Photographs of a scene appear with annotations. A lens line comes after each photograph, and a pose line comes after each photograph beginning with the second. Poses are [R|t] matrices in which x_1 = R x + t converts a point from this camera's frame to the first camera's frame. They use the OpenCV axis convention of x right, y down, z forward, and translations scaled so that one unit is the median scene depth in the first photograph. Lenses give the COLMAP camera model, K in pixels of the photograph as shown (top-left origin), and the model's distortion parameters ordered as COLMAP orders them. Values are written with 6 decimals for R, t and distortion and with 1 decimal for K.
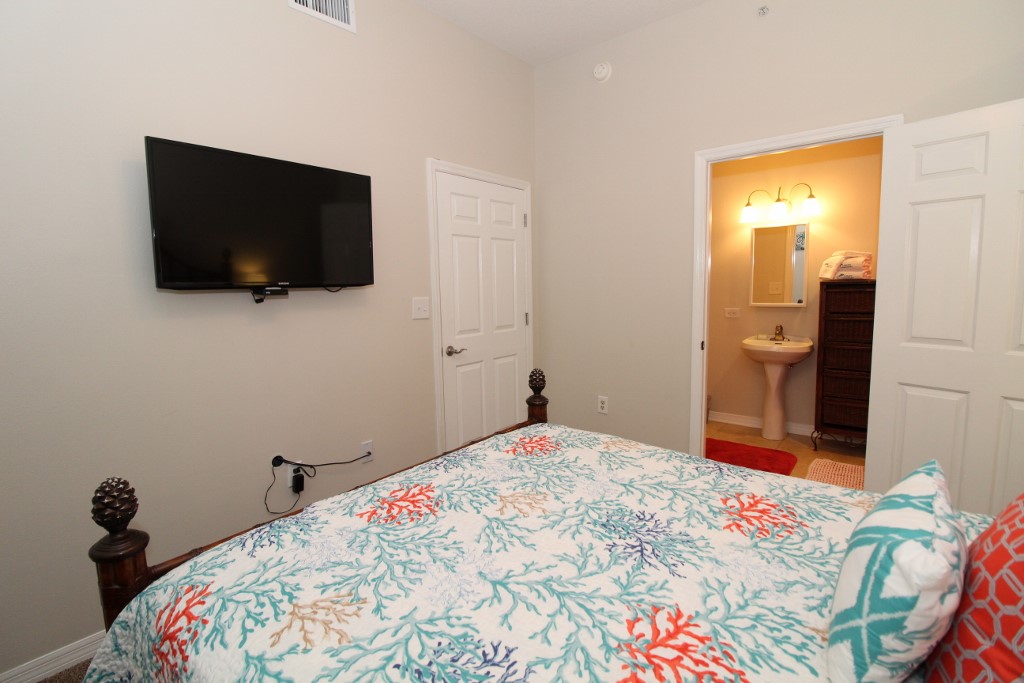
lens RADIAL K [[472.1, 0, 508.2], [0, 472.1, 339.4], [0, 0, 1]] dist [-0.004305, -0.008405]
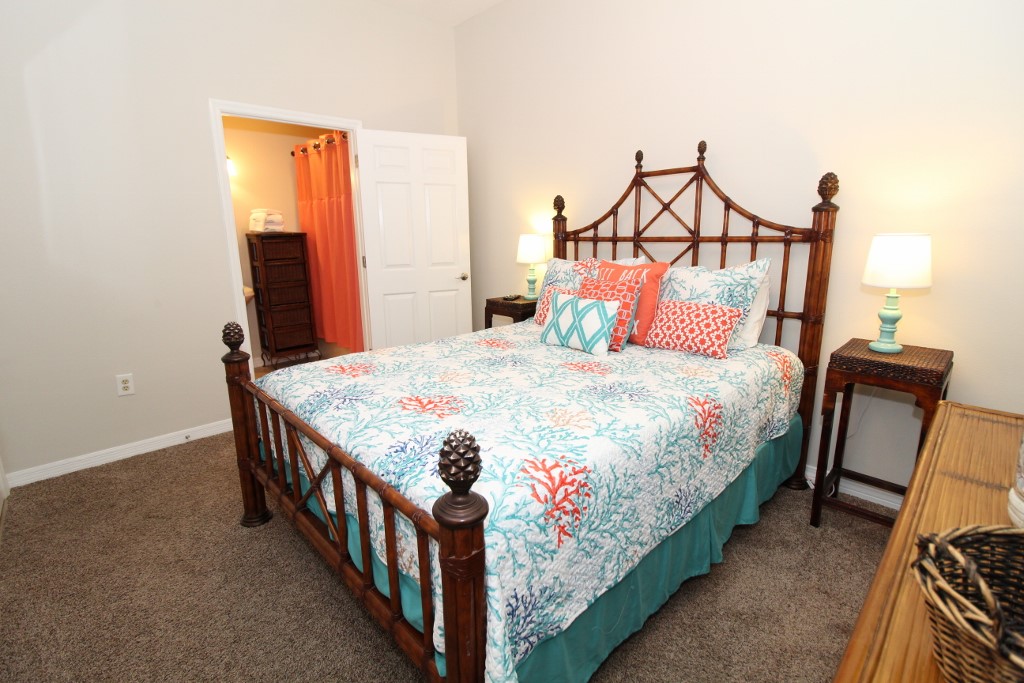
lens RADIAL K [[472.1, 0, 519.9], [0, 472.1, 332.7], [0, 0, 1]] dist [-0.004305, -0.008405]
pose [[0.102693, -0.184847, 0.977387, -0.761595], [0.125224, 0.977167, 0.171649, 0.000183], [-0.986799, 0.104765, 0.123496, 0.361562]]
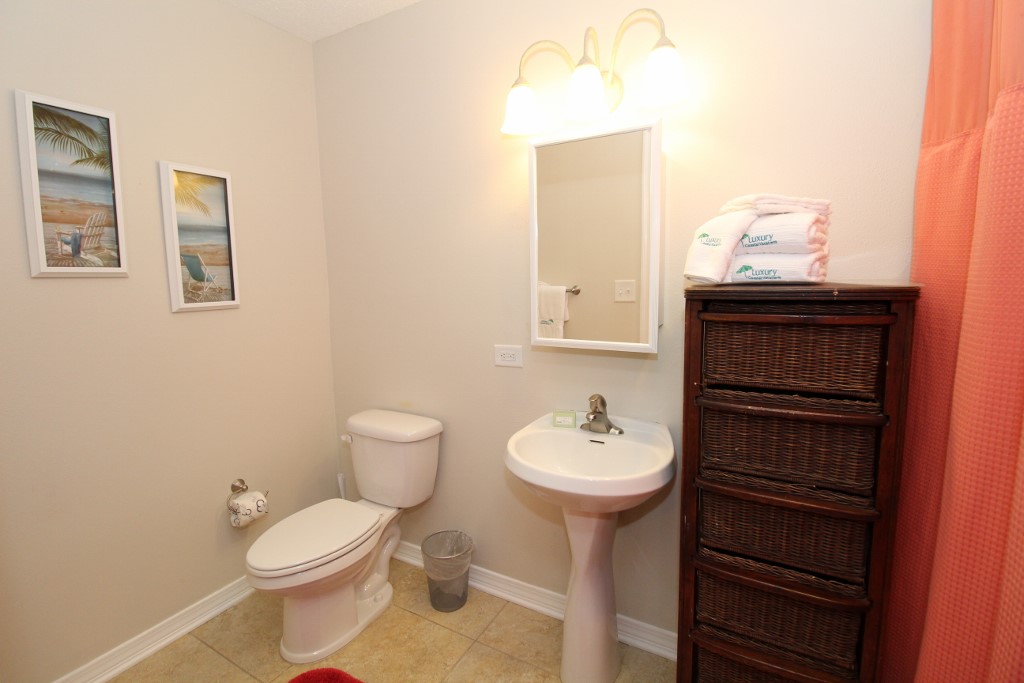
lens RADIAL K [[472.1, 0, 514.1], [0, 472.1, 336.5], [0, 0, 1]] dist [-0.004305, -0.008405]
pose [[0.981383, -0.011006, 0.191744, 0.786557], [0.009884, 0.999928, 0.006807, -0.150879], [-0.191805, -0.004786, 0.981421, 1.141505]]
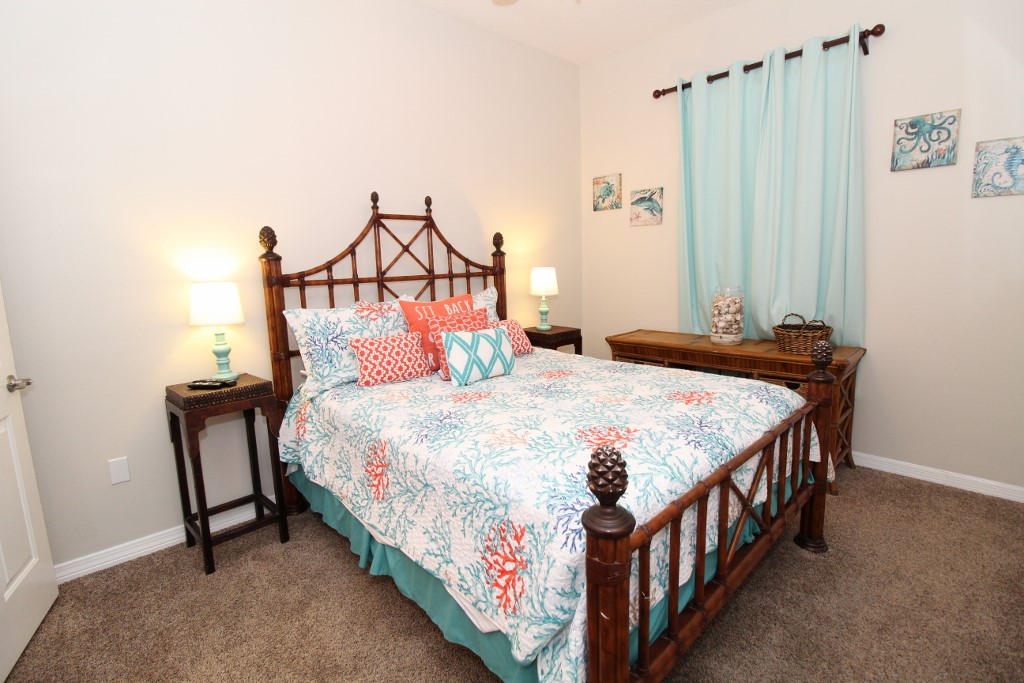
lens RADIAL K [[472.1, 0, 509.0], [0, 472.1, 339.0], [0, 0, 1]] dist [-0.004305, -0.008405]
pose [[-0.991613, 0.030903, 0.125494, -0.076332], [0.064233, 0.960422, 0.271040, -0.129035], [-0.112152, 0.276828, -0.954352, 1.217341]]
